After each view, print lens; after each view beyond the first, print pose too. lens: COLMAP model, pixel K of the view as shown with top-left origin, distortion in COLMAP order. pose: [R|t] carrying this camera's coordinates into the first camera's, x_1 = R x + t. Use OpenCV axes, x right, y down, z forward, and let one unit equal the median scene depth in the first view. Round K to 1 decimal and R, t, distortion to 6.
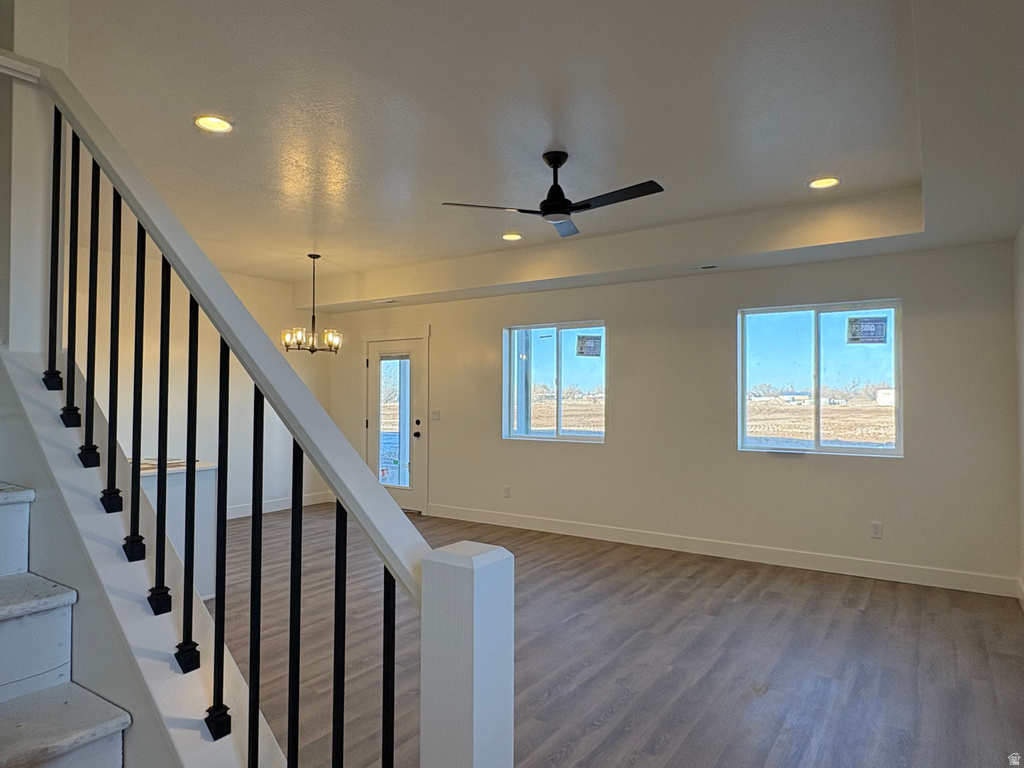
lens RADIAL K [[642.0, 0, 512.0], [0, 642.0, 384.0], [0, 0, 1]] dist [-0.001134, -0.000990]
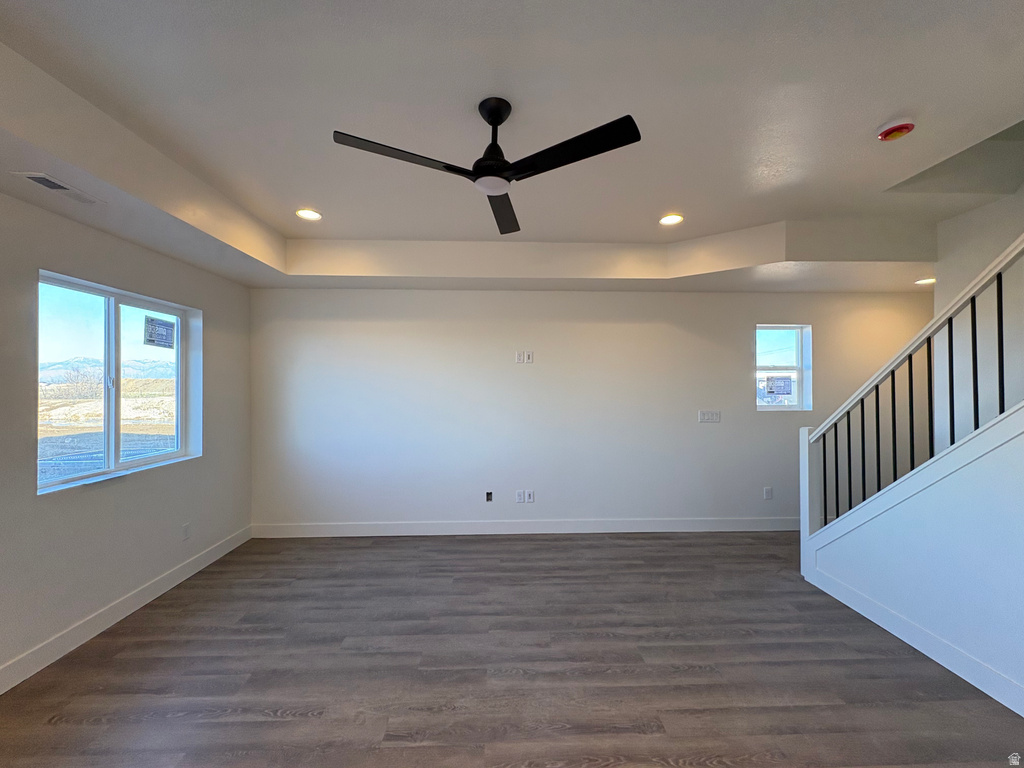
lens RADIAL K [[408.4, 0, 511.4], [0, 408.4, 381.2], [0, 0, 1]] dist [-0.007706, 0.000138]
pose [[-0.590339, 0.006399, 0.807130, -0.316602], [-0.015874, 0.999683, -0.019537, -0.009927], [-0.806999, -0.024346, -0.590050, 1.162454]]
